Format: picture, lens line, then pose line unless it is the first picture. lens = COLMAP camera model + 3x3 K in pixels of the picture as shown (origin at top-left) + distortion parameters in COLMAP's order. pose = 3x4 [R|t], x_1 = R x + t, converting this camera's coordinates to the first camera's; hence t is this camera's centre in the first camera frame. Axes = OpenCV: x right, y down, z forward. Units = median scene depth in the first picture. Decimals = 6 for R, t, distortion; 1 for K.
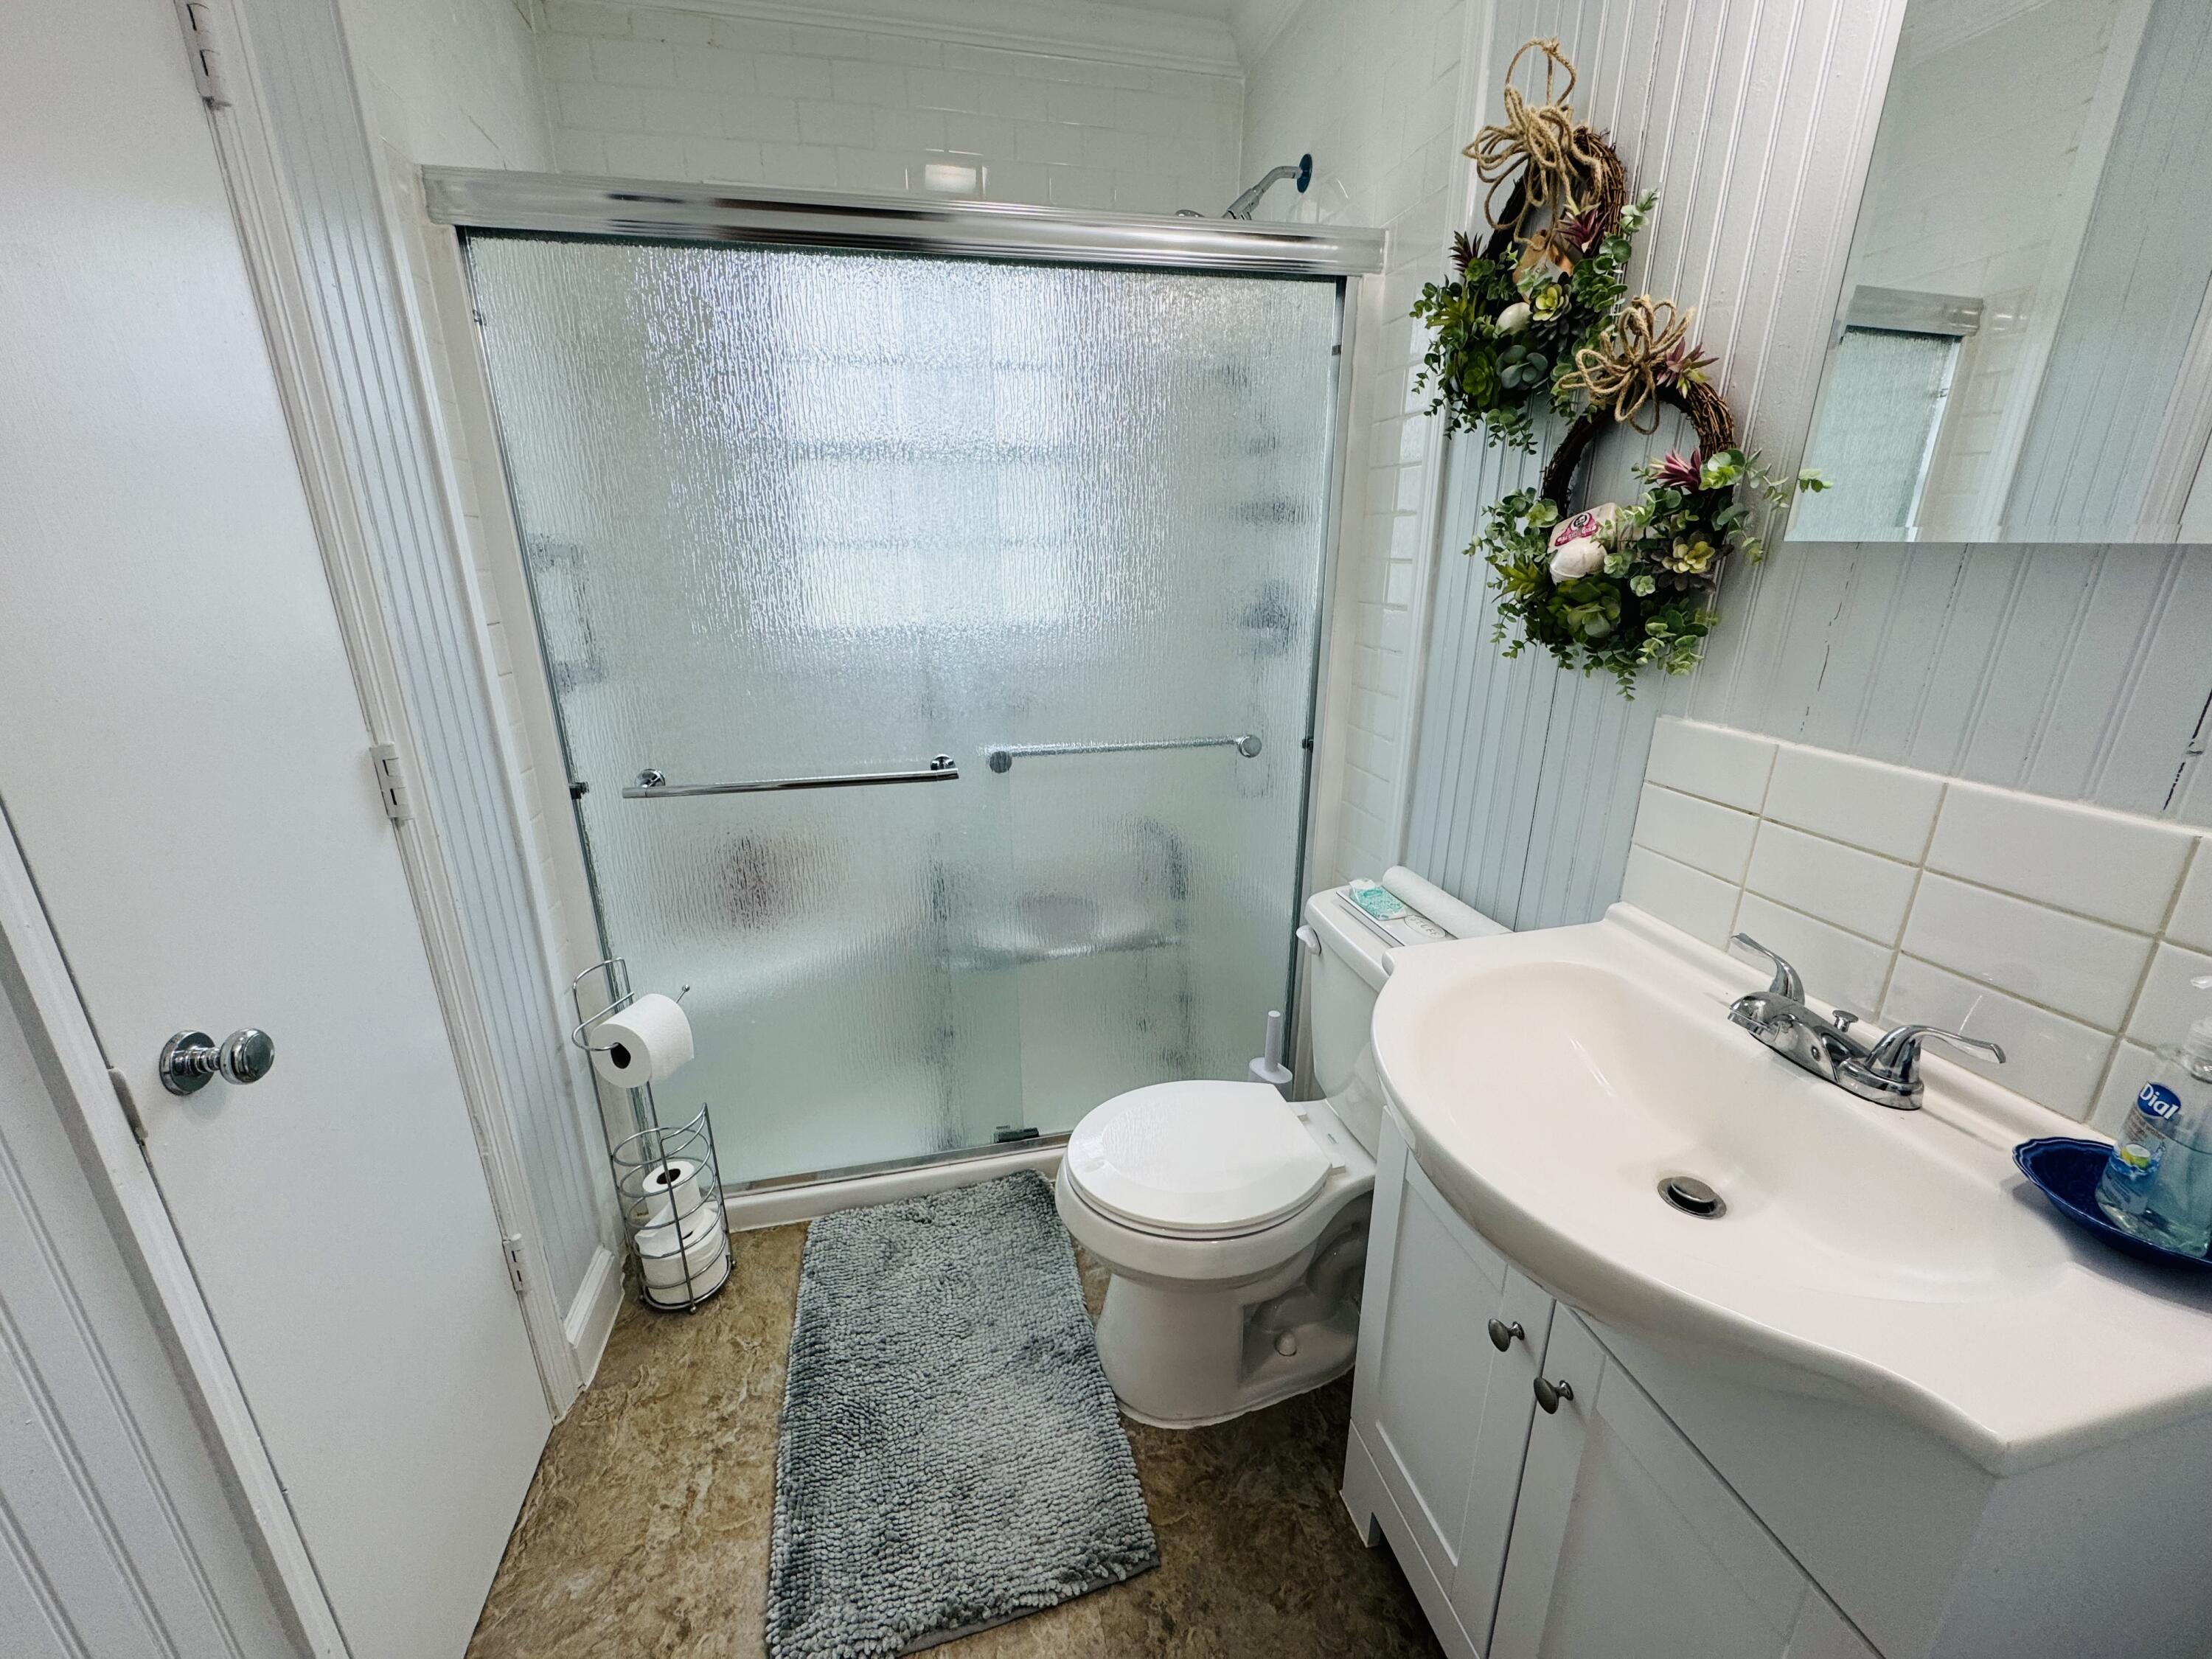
lens RADIAL K [[880.7, 0, 1105.2], [0, 880.7, 830.4], [0, 0, 1]] dist [-0.001930, 0.000414]
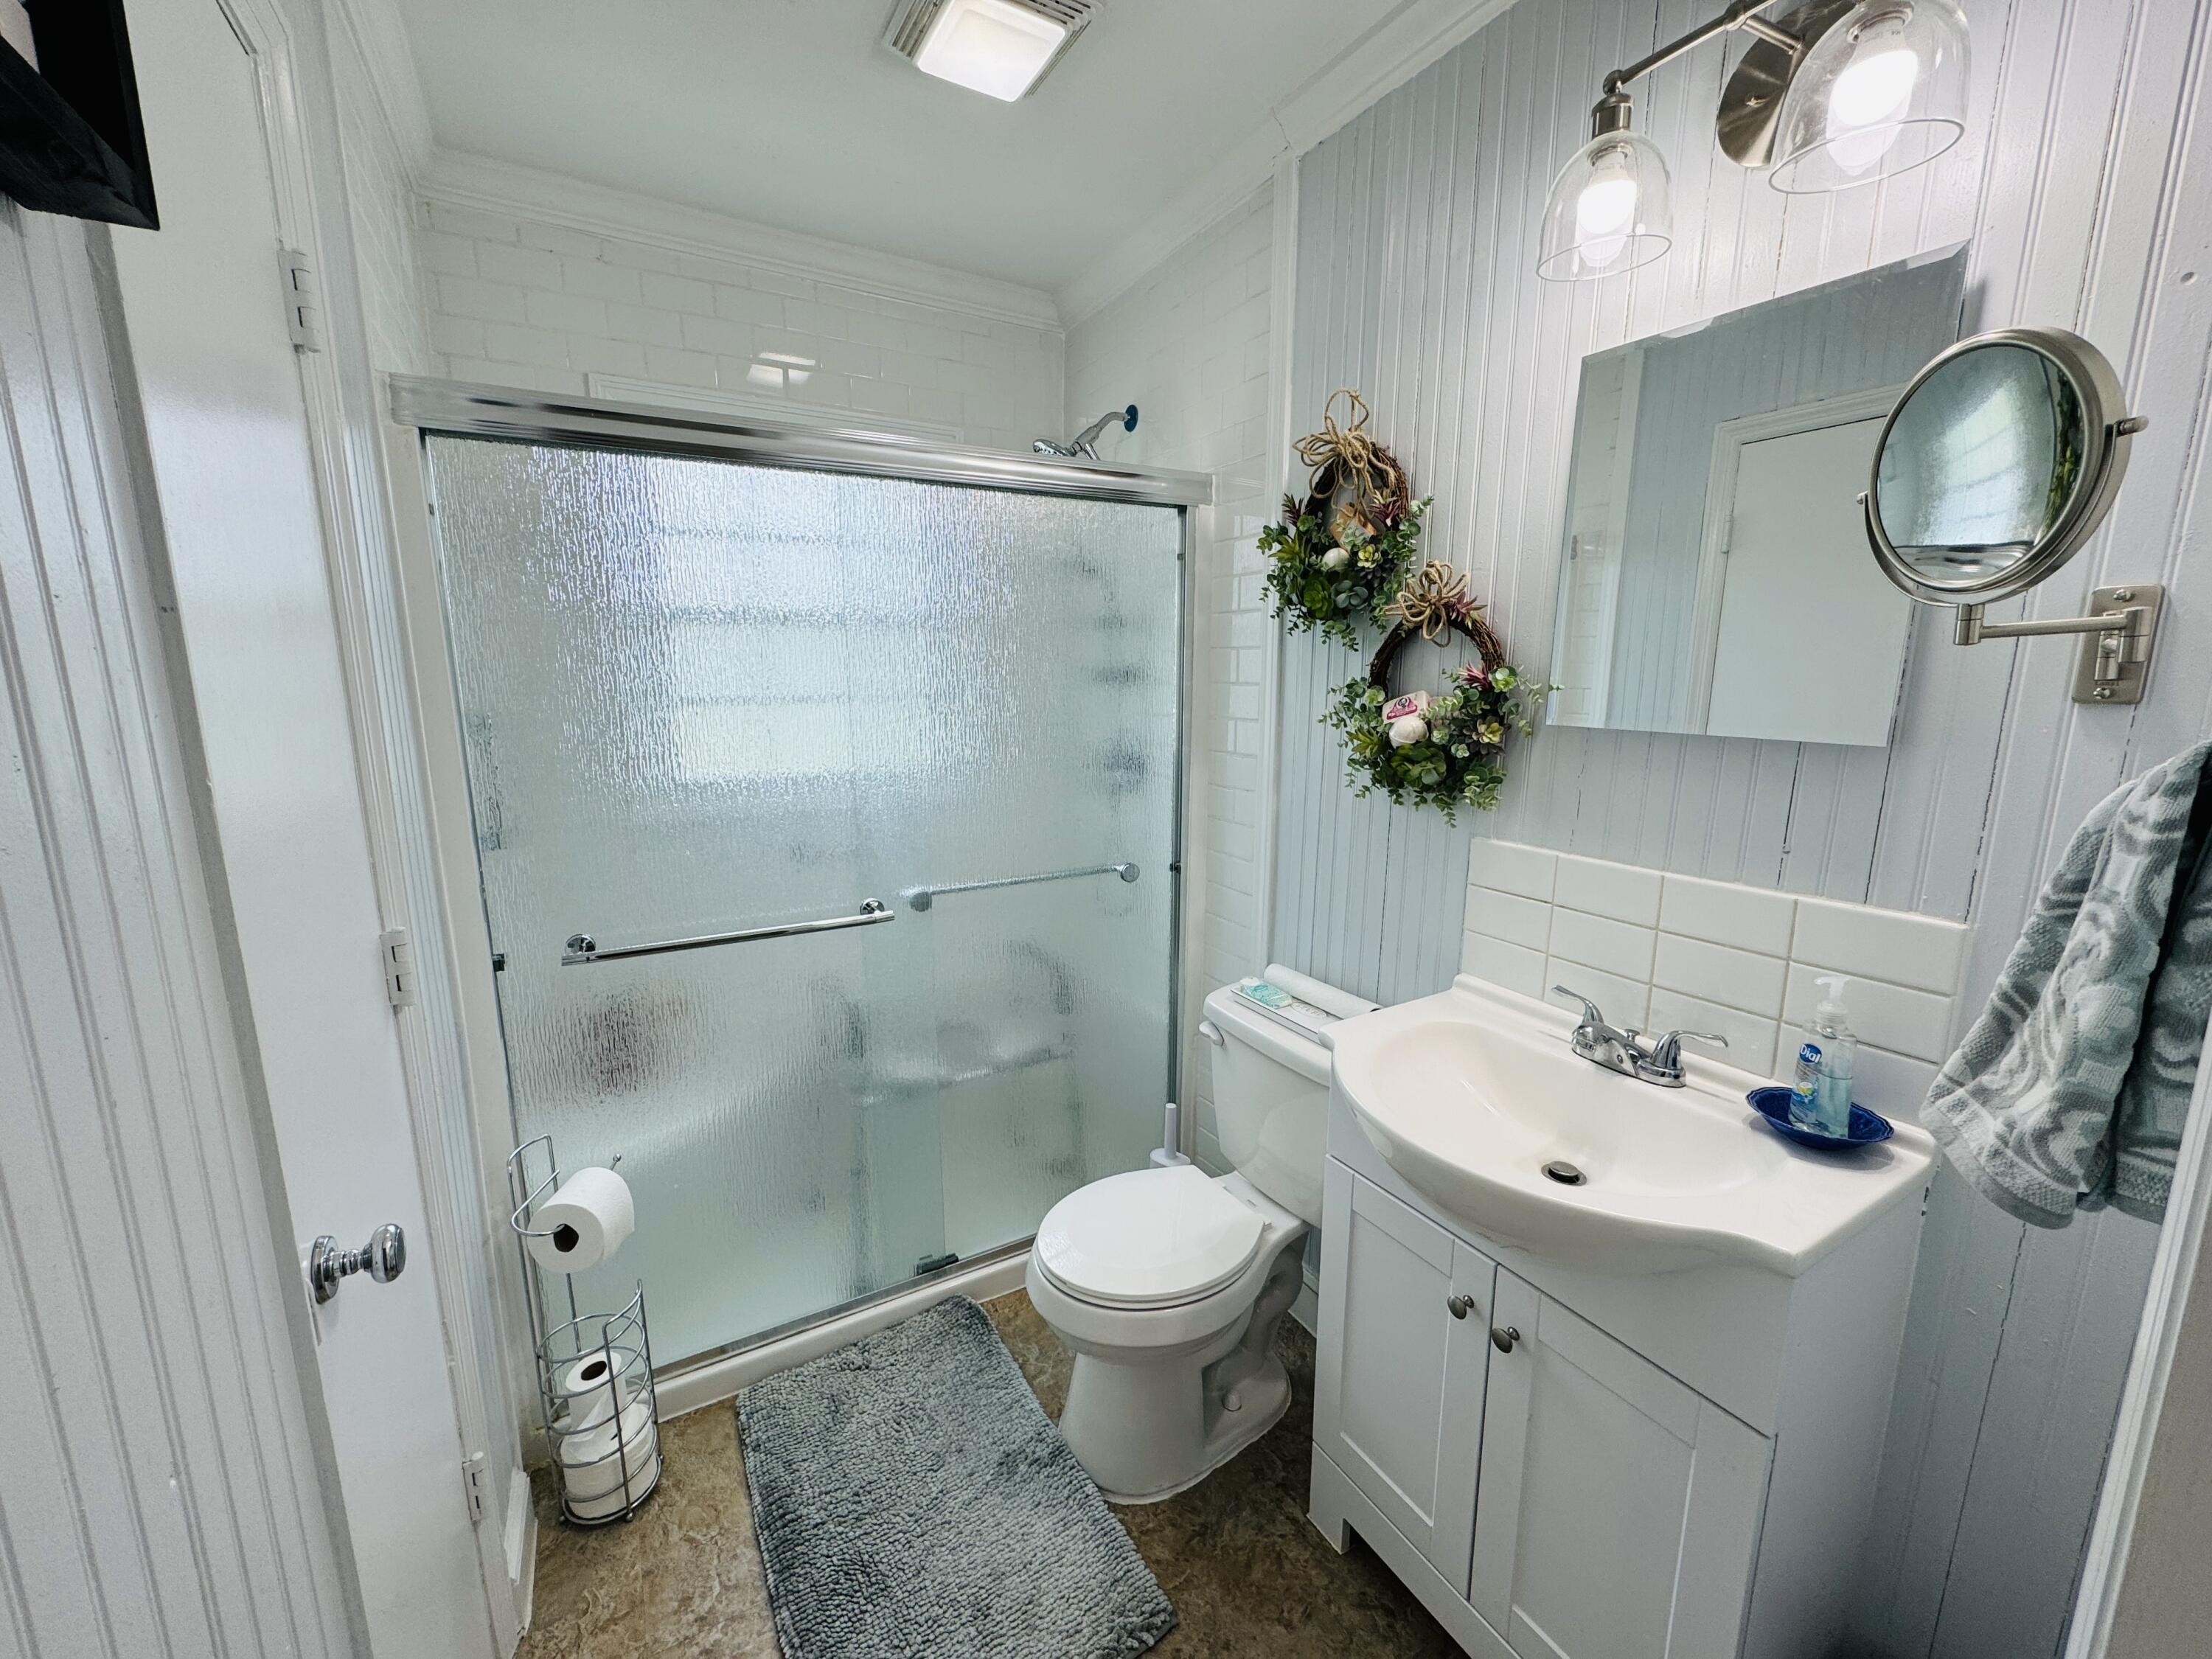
lens RADIAL K [[880.7, 0, 1104.4], [0, 880.7, 830.5], [0, 0, 1]] dist [-0.001930, 0.000414]
pose [[0.957395, -0.048391, 0.284698, -0.261726], [0.086173, 0.988817, -0.121714, -0.015522], [-0.275624, 0.141061, 0.950859, -0.141525]]
